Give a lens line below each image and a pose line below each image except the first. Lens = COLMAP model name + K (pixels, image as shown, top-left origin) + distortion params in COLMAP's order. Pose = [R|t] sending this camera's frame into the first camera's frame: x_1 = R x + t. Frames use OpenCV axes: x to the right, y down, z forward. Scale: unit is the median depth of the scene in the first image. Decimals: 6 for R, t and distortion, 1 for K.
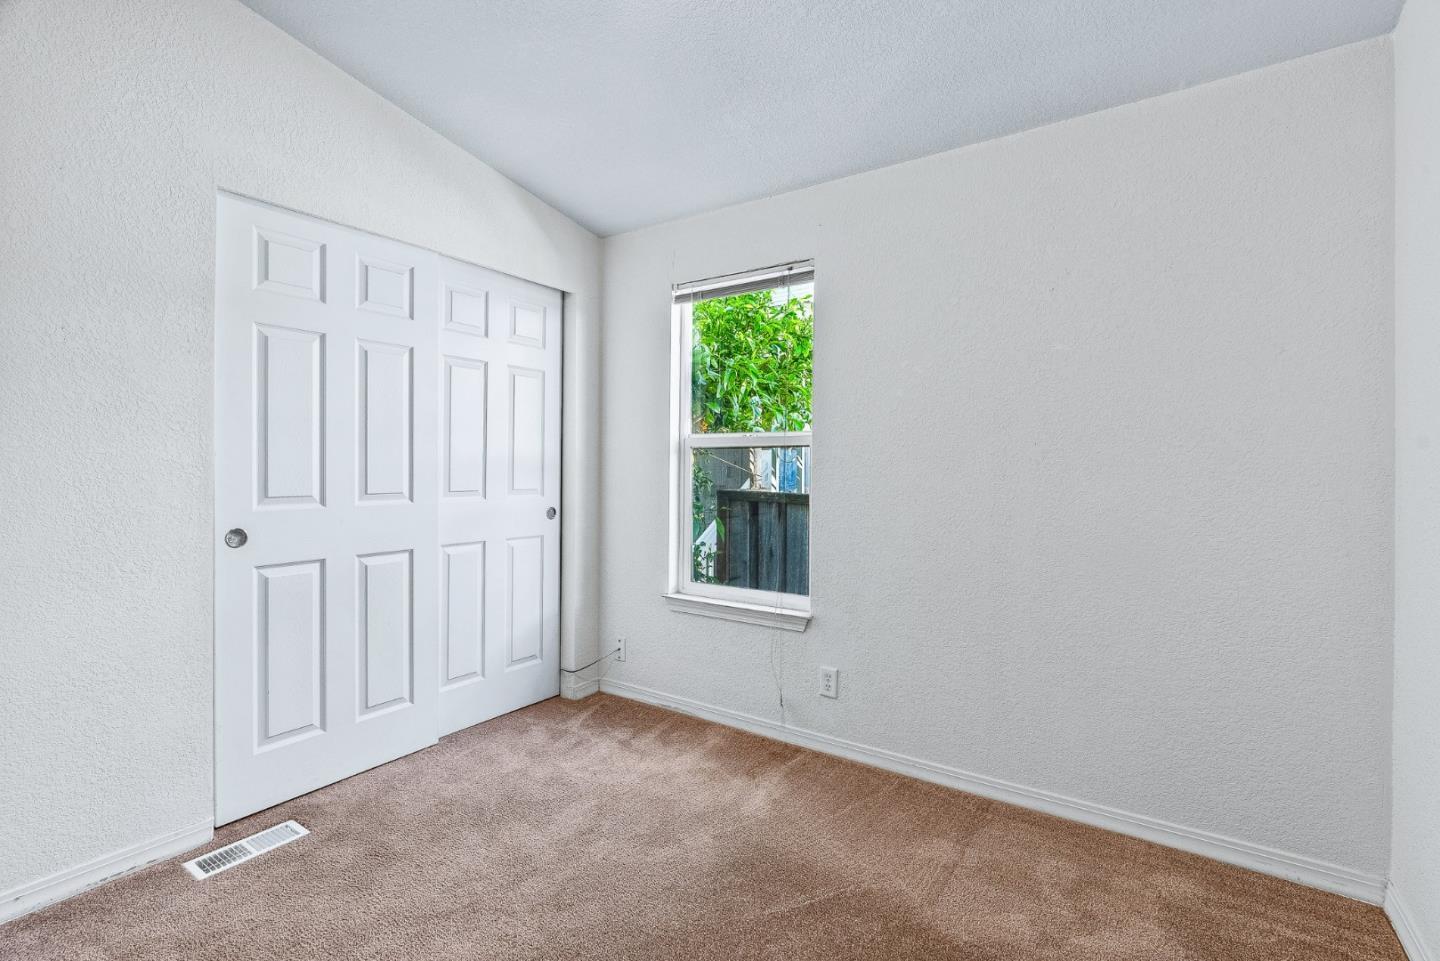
lens RADIAL K [[643.6, 0, 720.0], [0, 643.6, 480.5], [0, 0, 1]] dist [-0.000804, -0.000097]
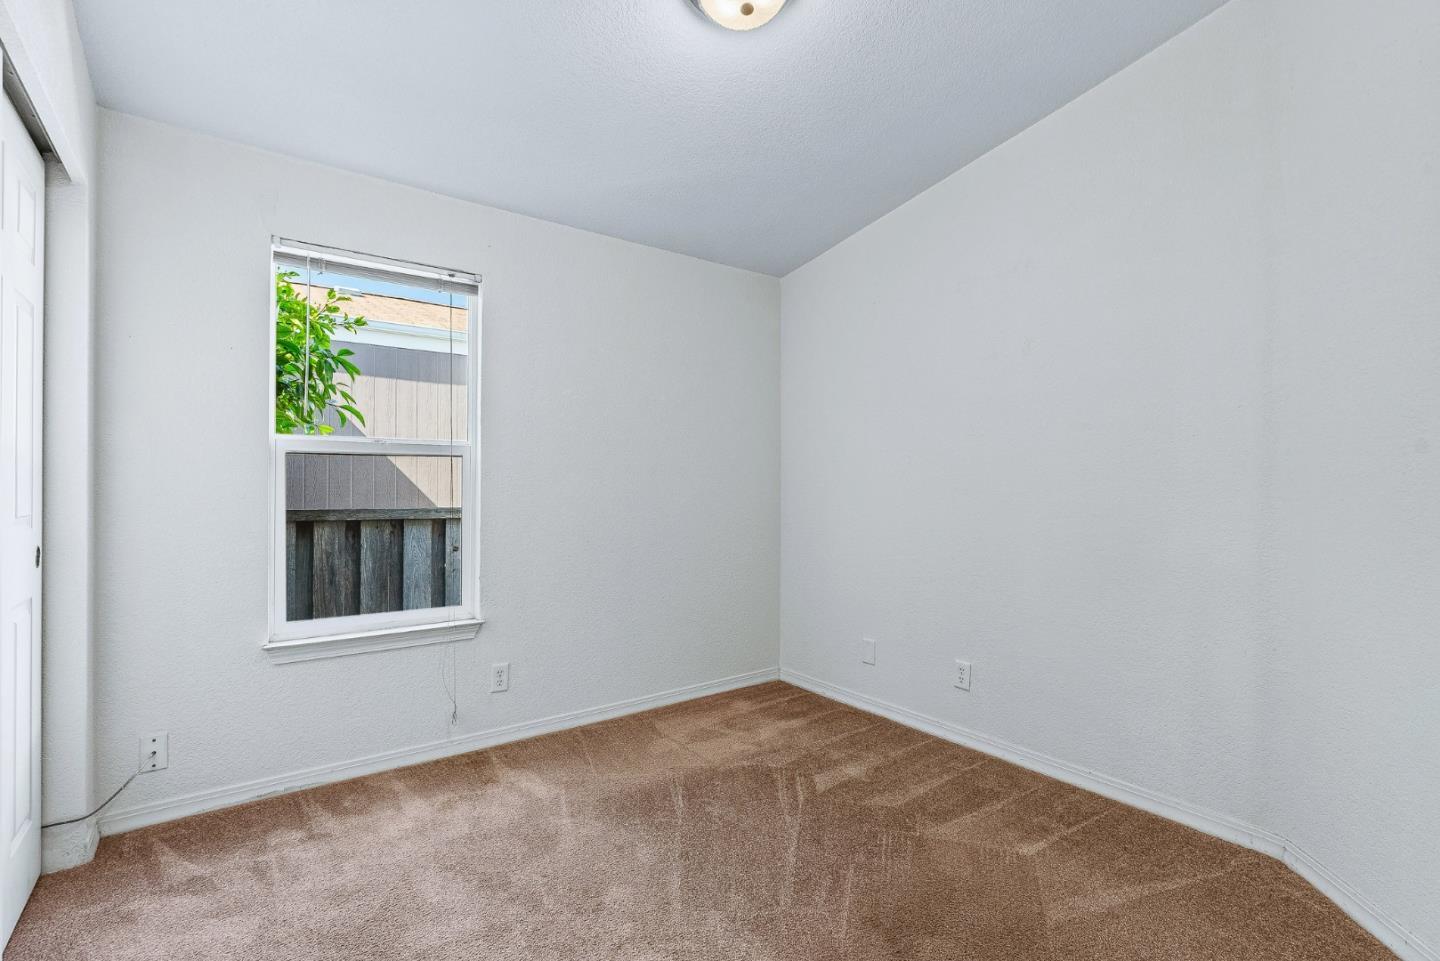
lens RADIAL K [[658.2, 0, 699.4], [0, 658.2, 496.6], [0, 0, 1]] dist [0.000426, 0.000146]
pose [[0.349512, -0.027089, 0.936540, -0.711945], [0.017407, 0.999597, 0.022417, -0.006371], [-0.936770, 0.008468, 0.349843, 0.294998]]
